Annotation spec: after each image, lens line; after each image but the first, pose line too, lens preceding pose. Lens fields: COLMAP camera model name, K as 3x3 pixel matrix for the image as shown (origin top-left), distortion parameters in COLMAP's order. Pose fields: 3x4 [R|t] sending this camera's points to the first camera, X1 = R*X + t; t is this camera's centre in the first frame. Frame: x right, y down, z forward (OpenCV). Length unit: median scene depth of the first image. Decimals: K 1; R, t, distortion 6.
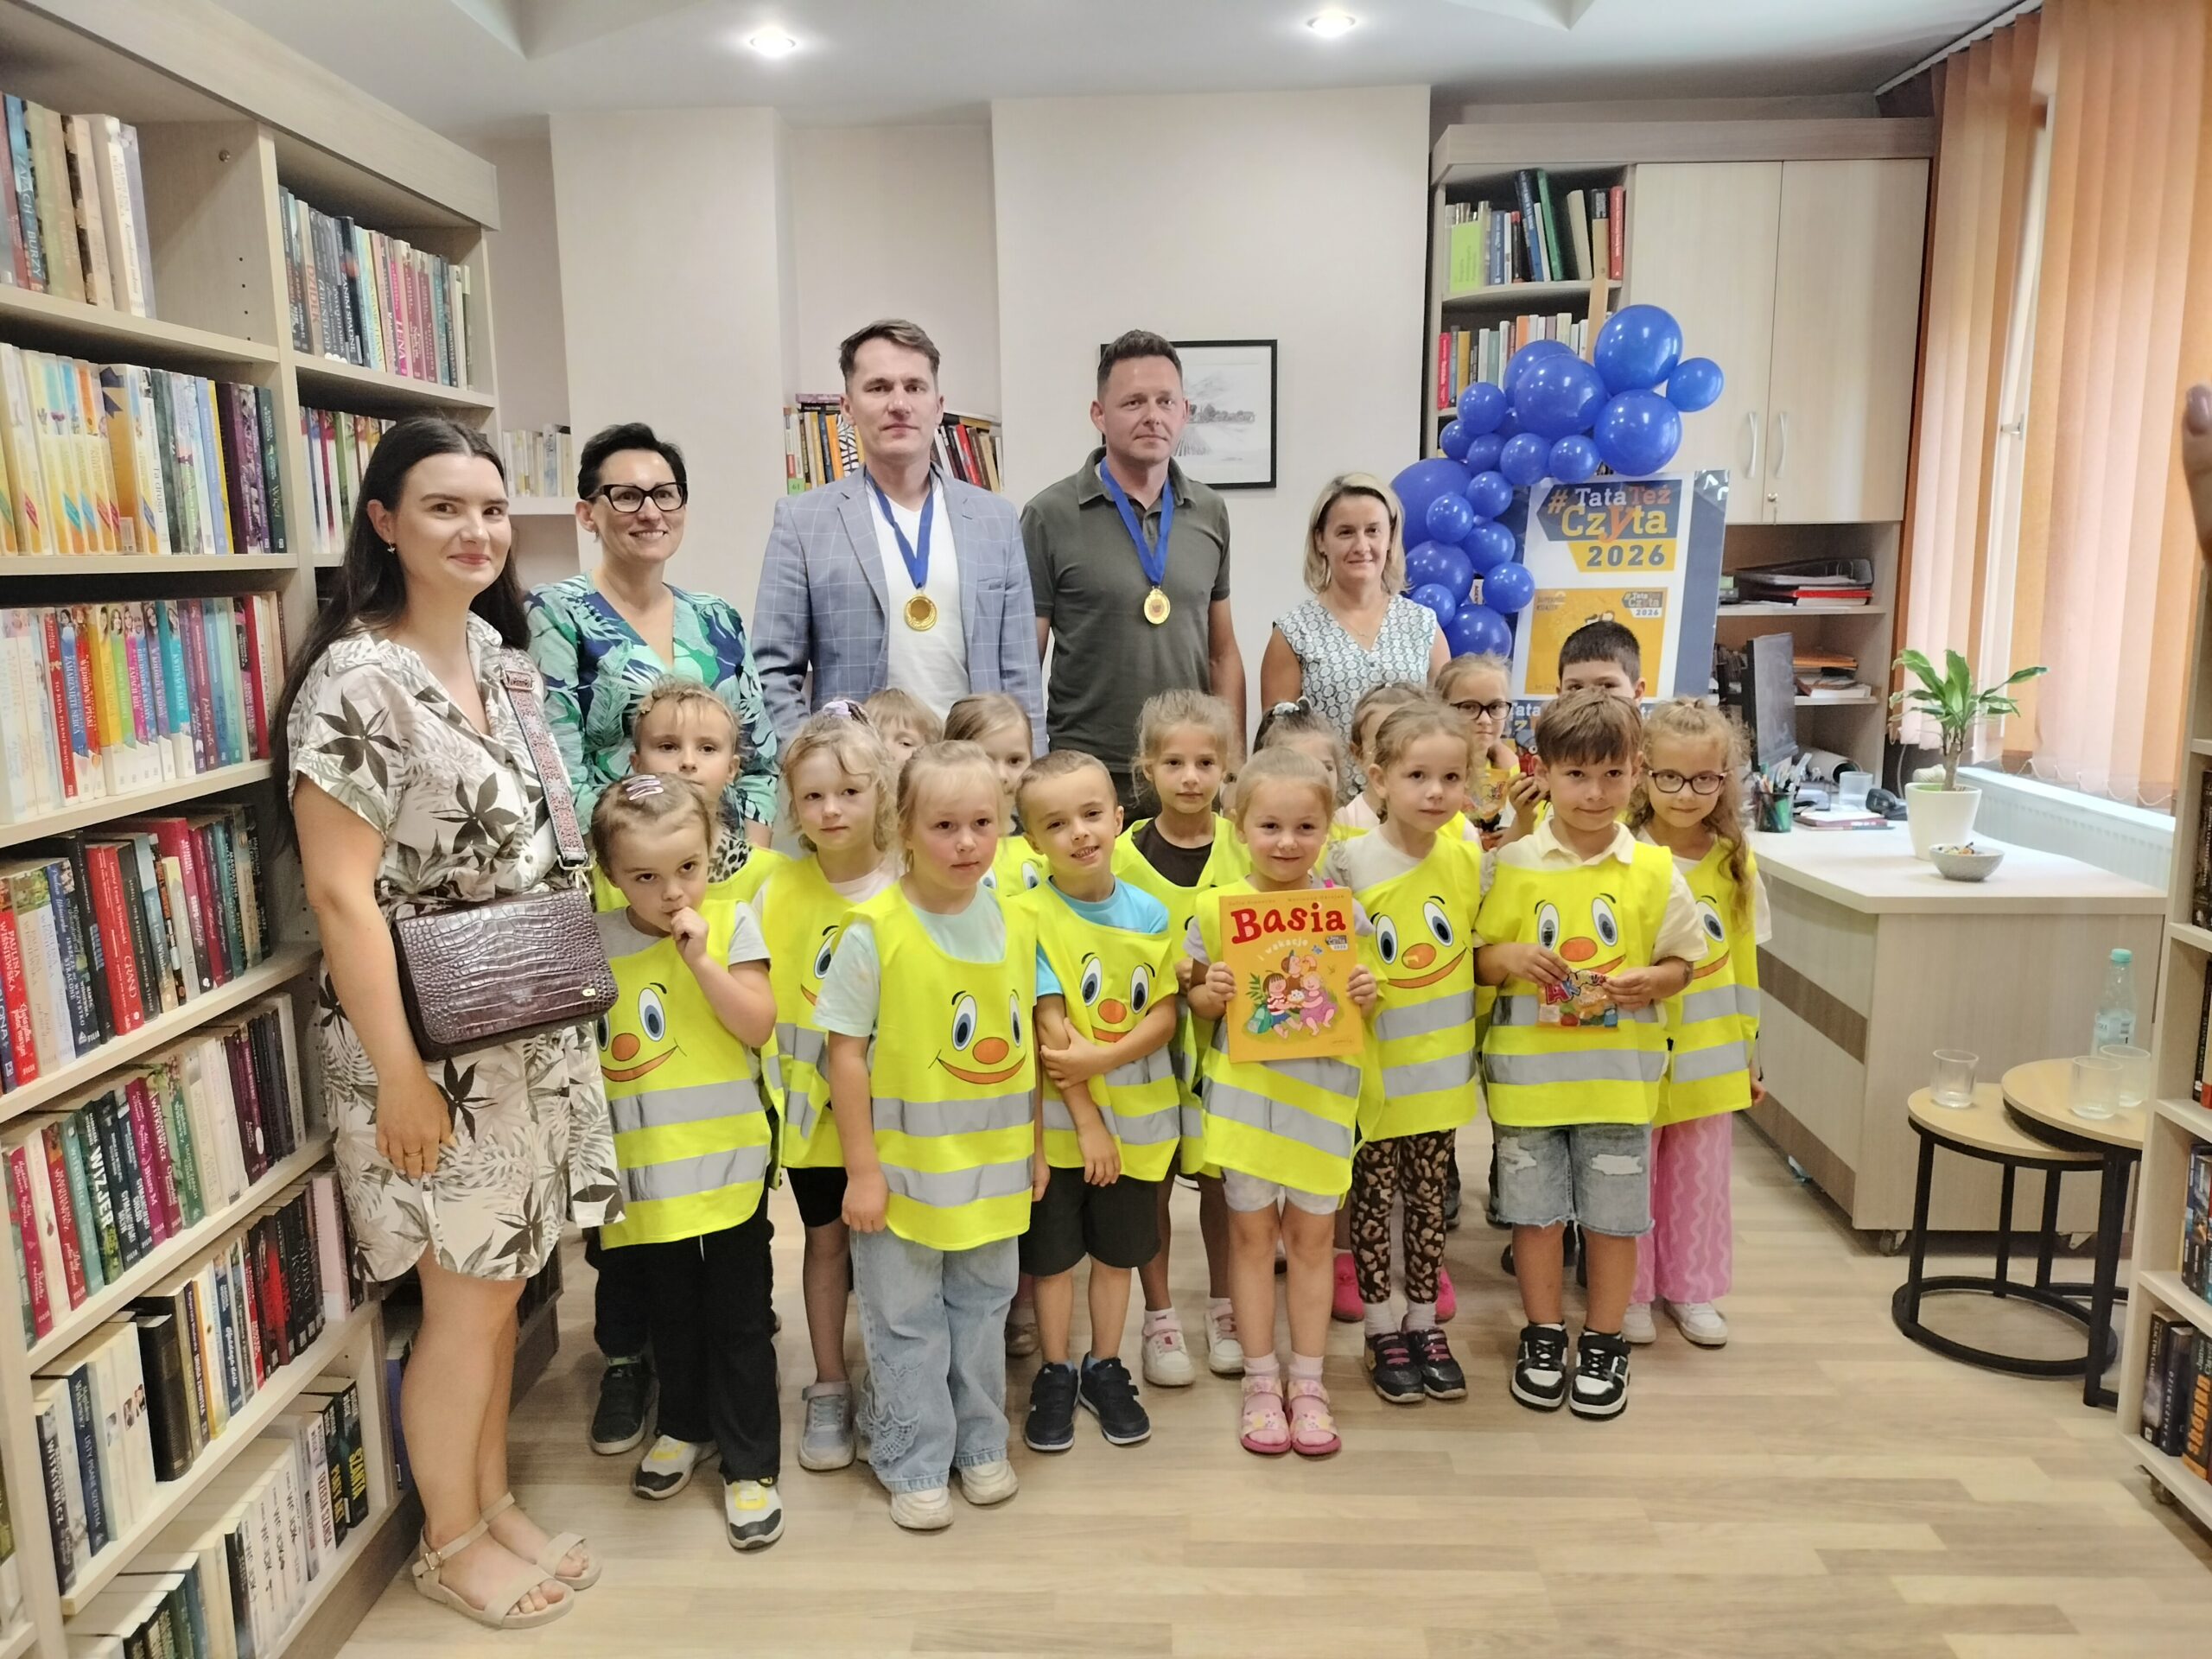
lens RADIAL K [[1697.7, 0, 1106.0], [0, 1697.7, 829.5], [0, 0, 1]] dist [0.097737, -0.106764]
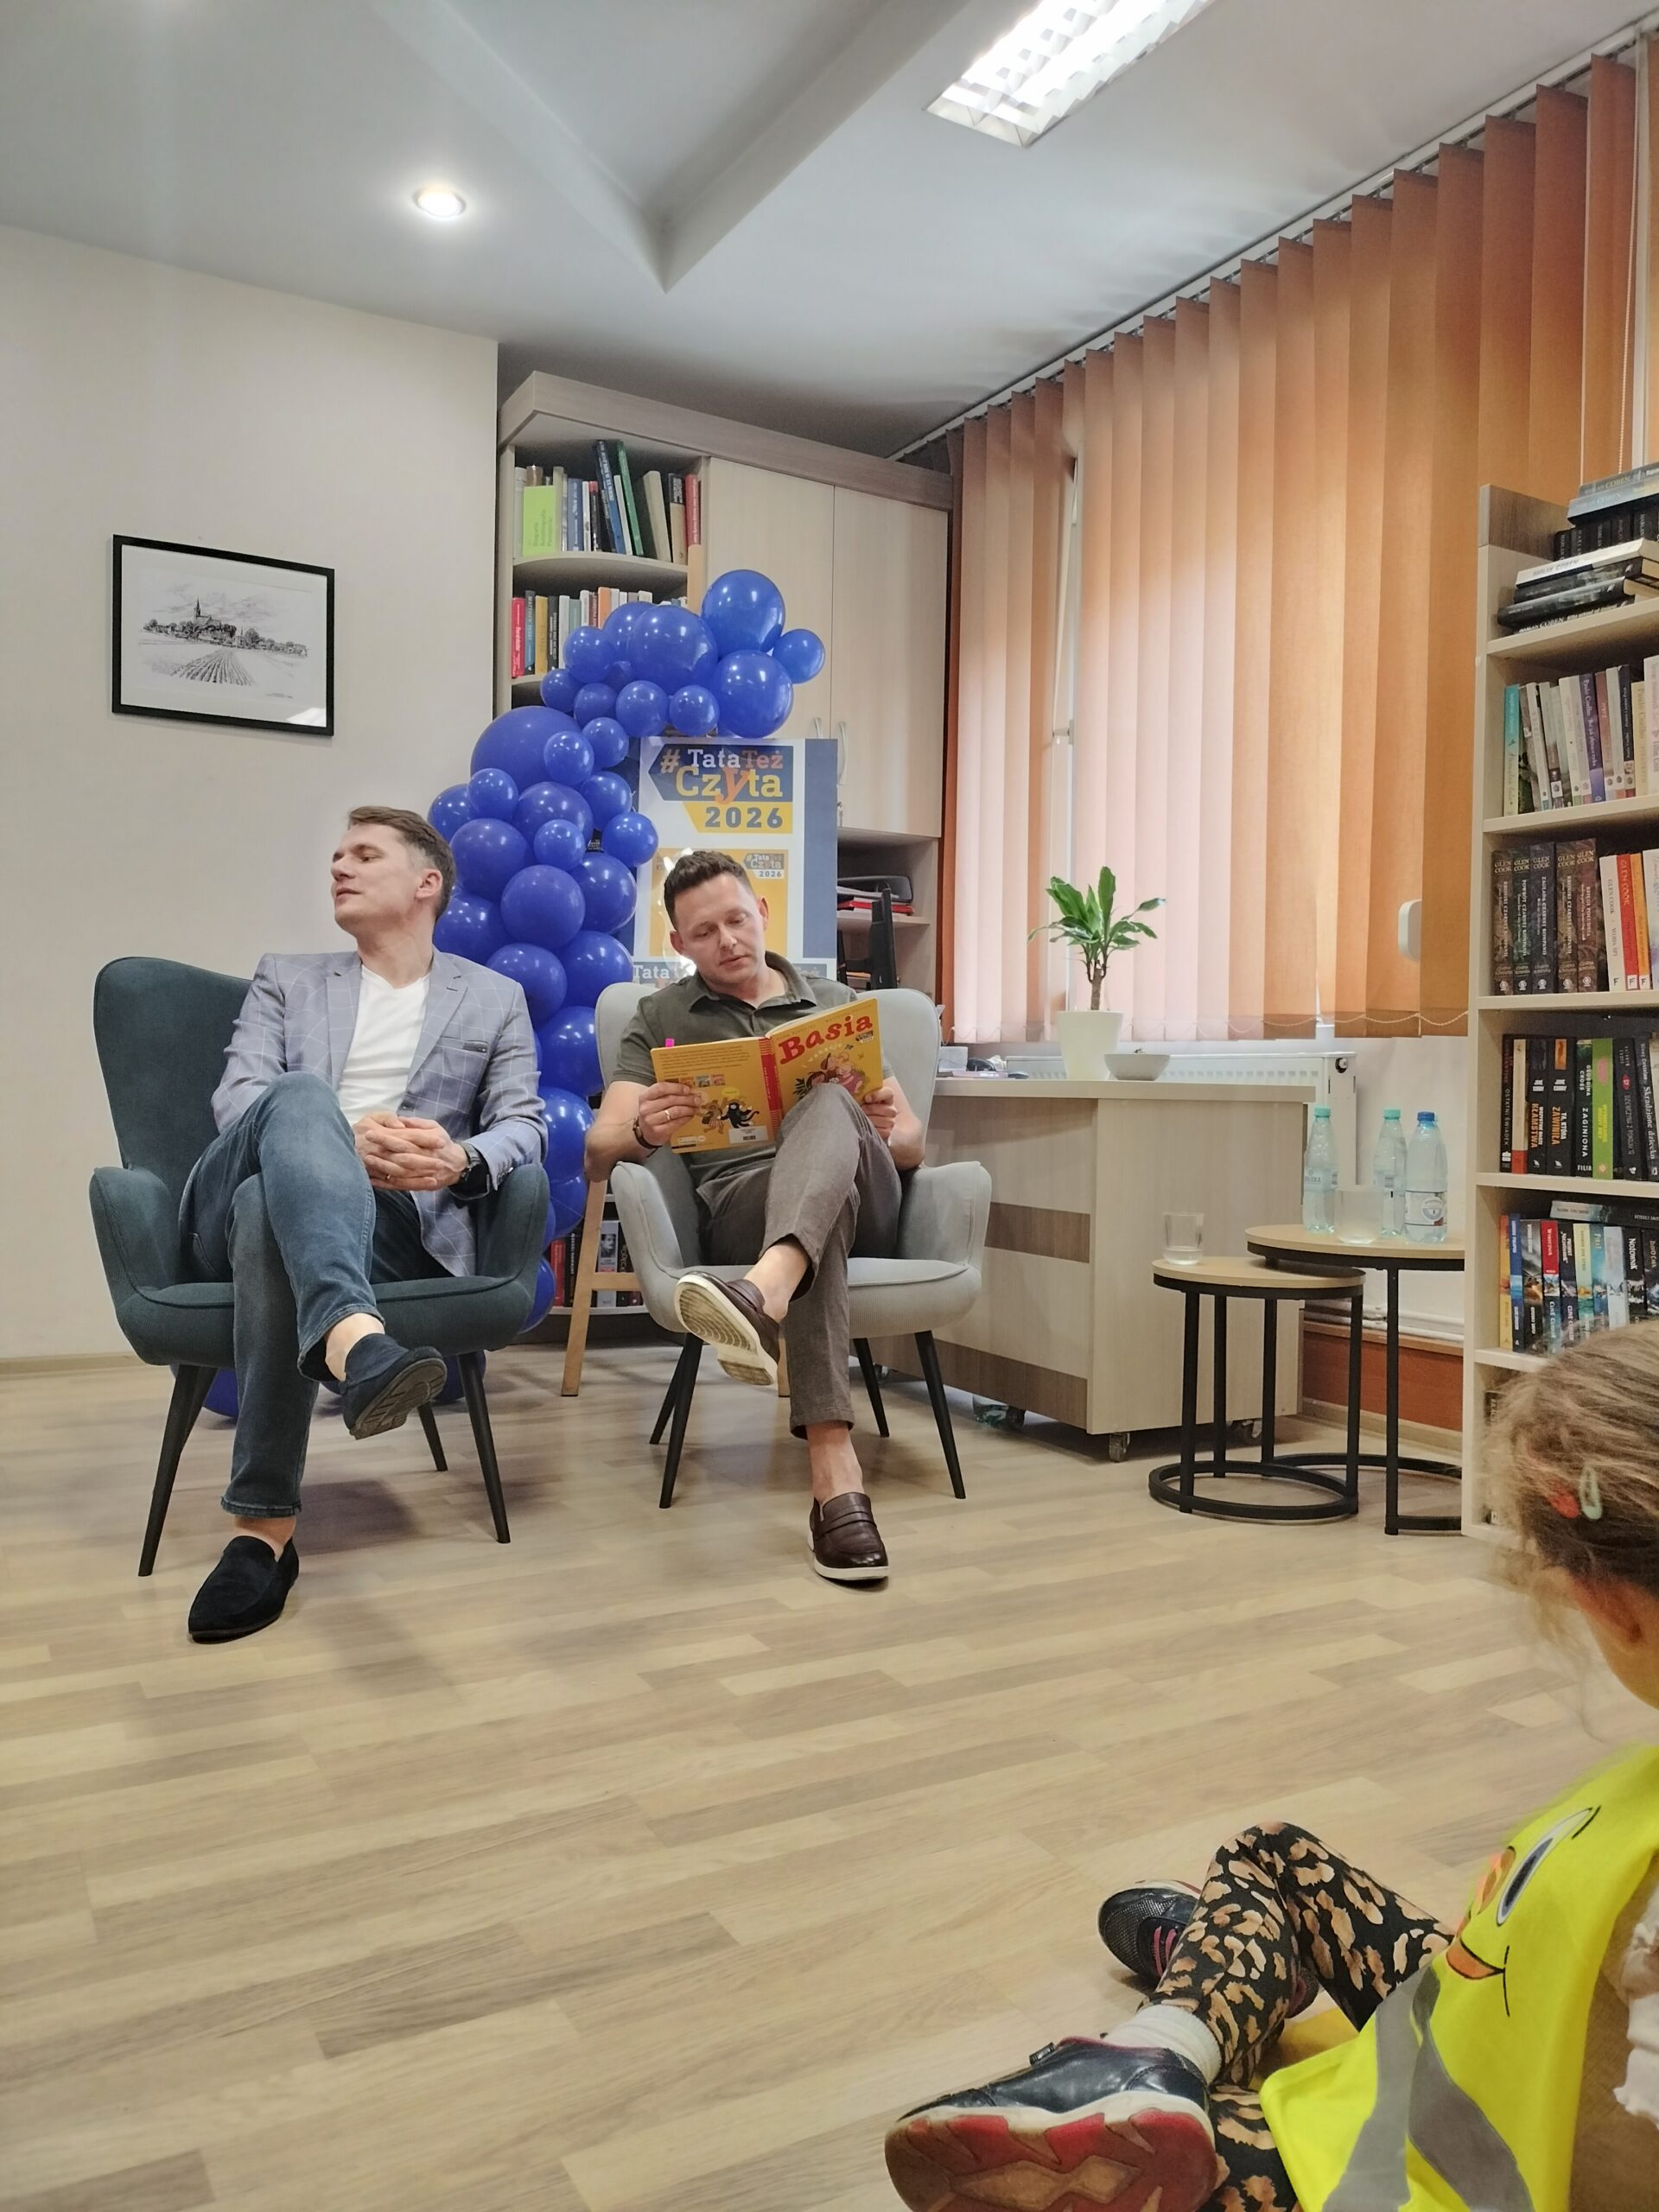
lens RADIAL K [[1664.8, 0, 833.4], [0, 1664.8, 1093.7], [0, 0, 1]] dist [0.087418, -0.083947]
pose [[0.849250, 0.023966, 0.527447, -0.145852], [0.064705, 0.986716, -0.149015, 0.136434], [-0.524012, 0.160679, 0.836417, 0.208469]]
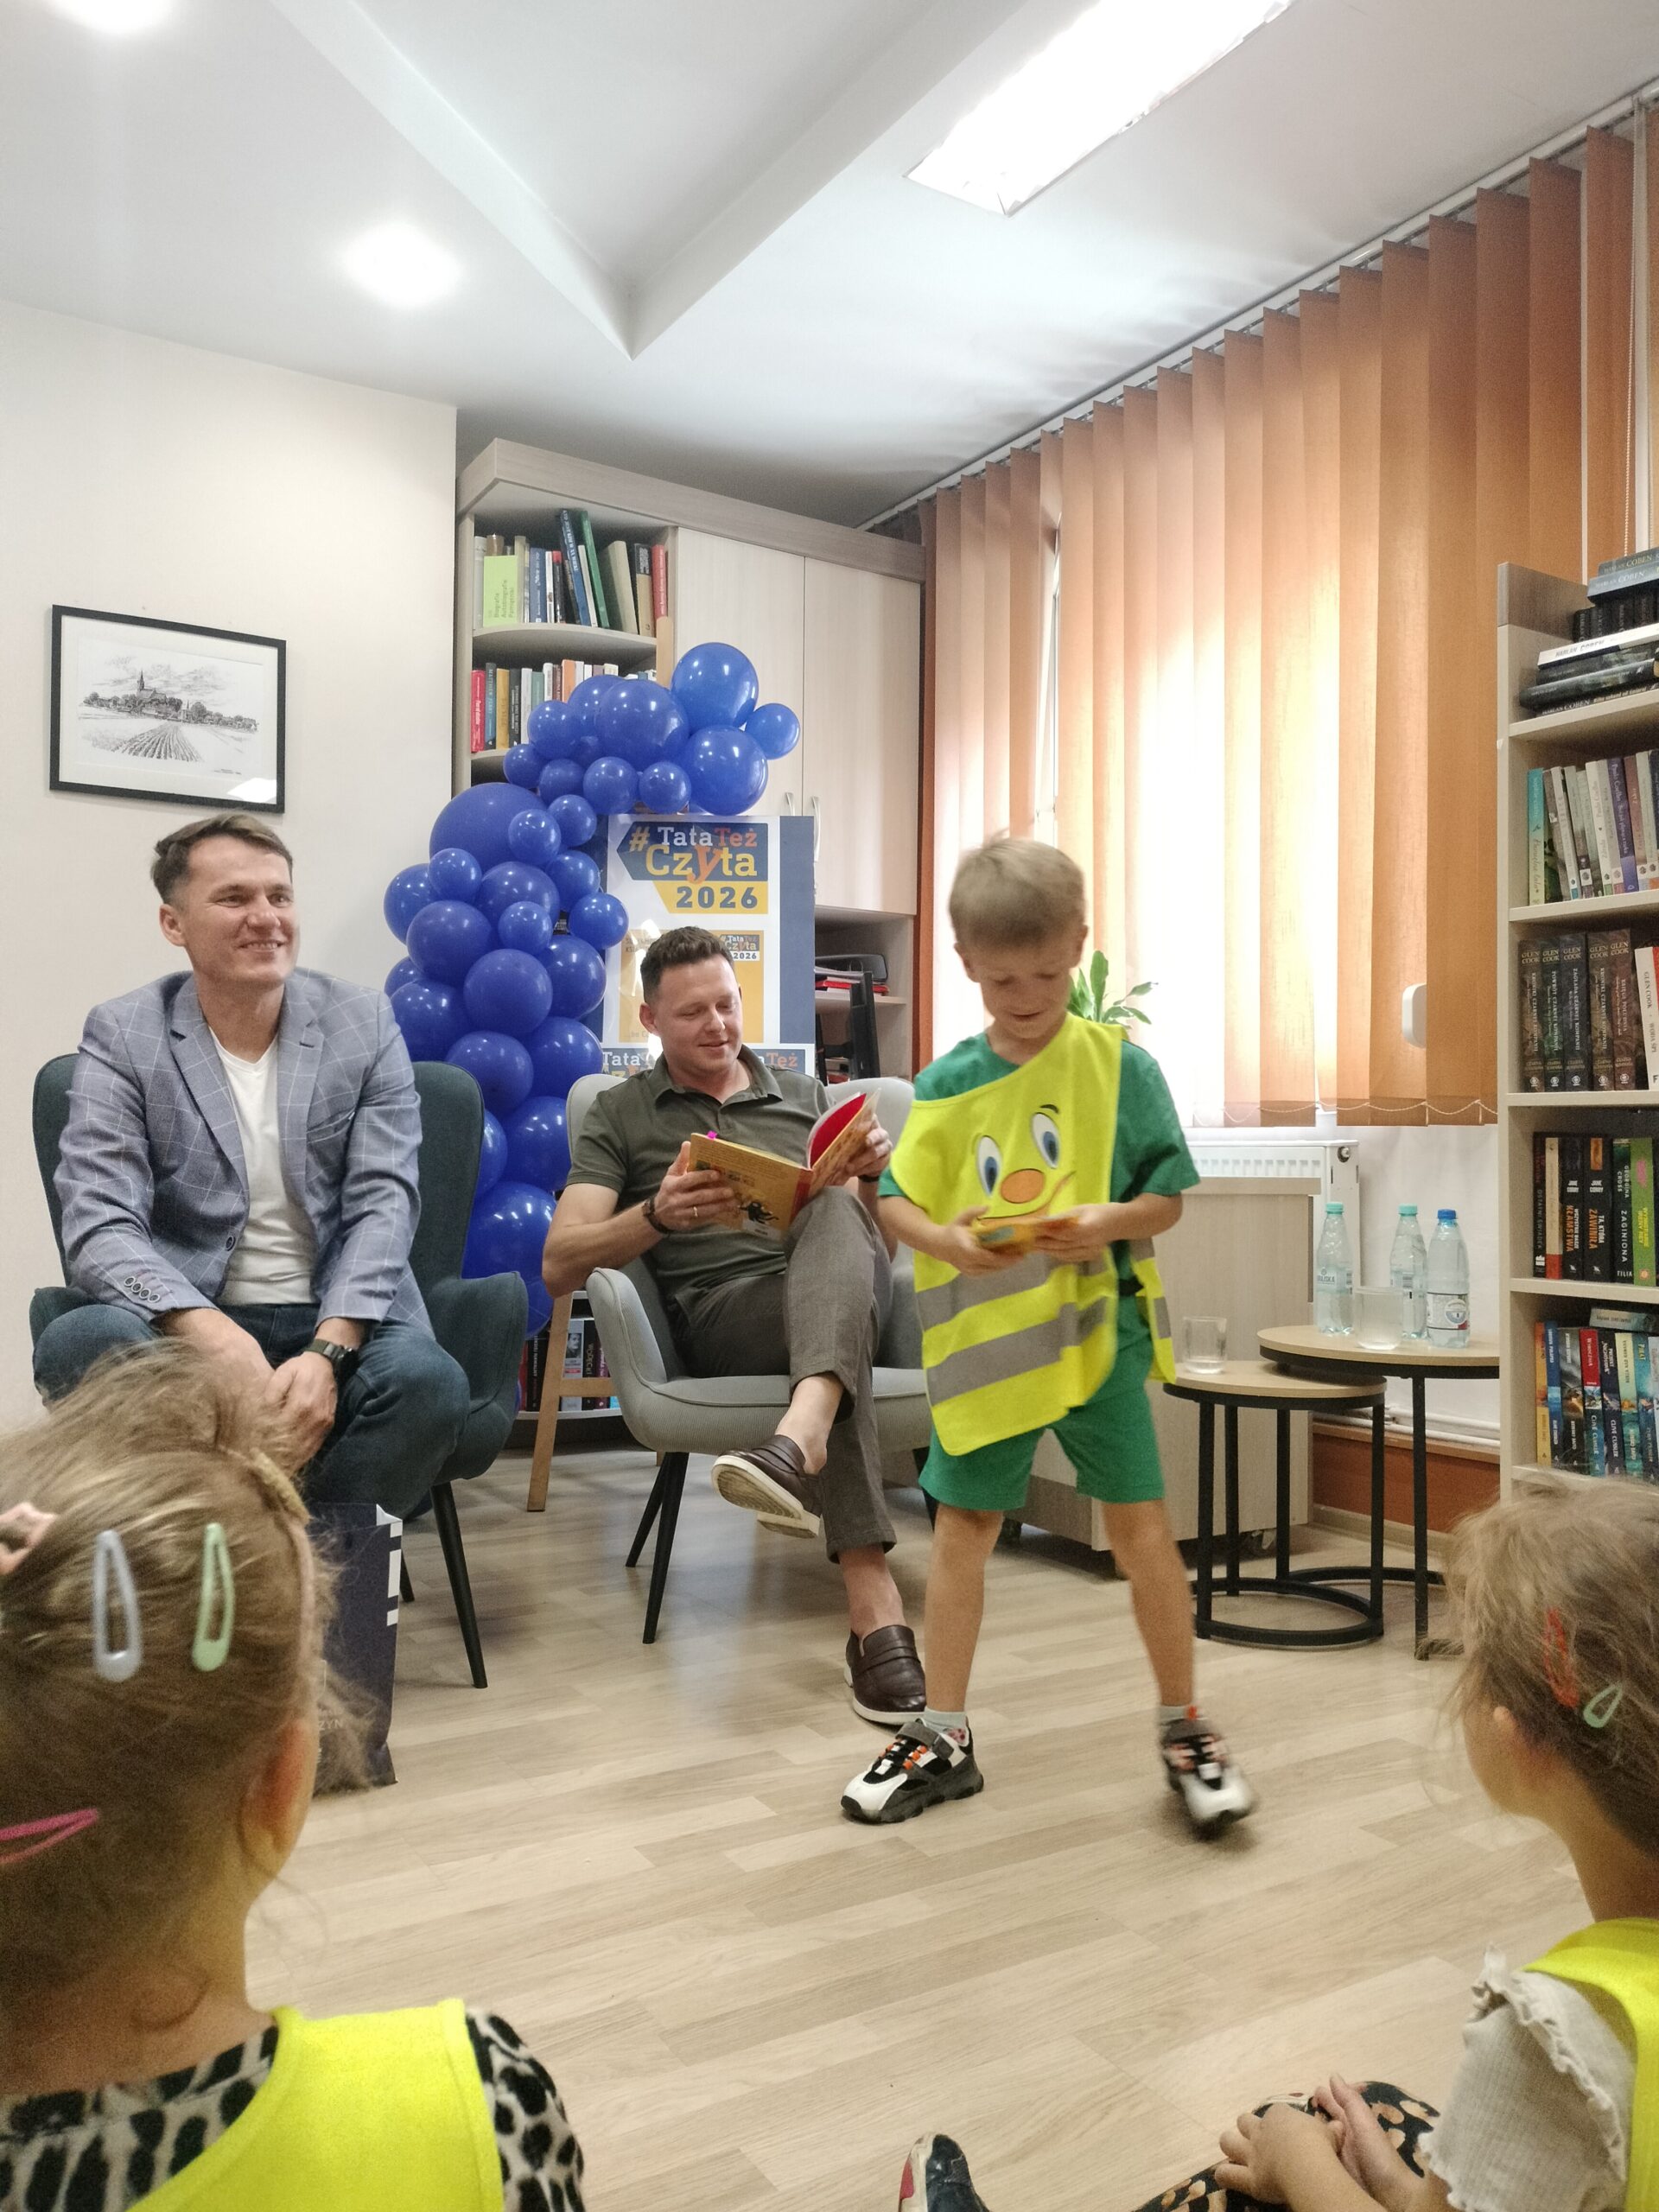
lens RADIAL K [[1697.7, 0, 829.5], [0, 1697.7, 1106.0], [0, 0, 1]] dist [0.097737, -0.106764]
pose [[0.833612, 0.035756, 0.551193, -0.148740], [0.076266, 0.980893, -0.178974, 0.119585], [-0.547061, 0.191232, 0.814957, 0.234446]]
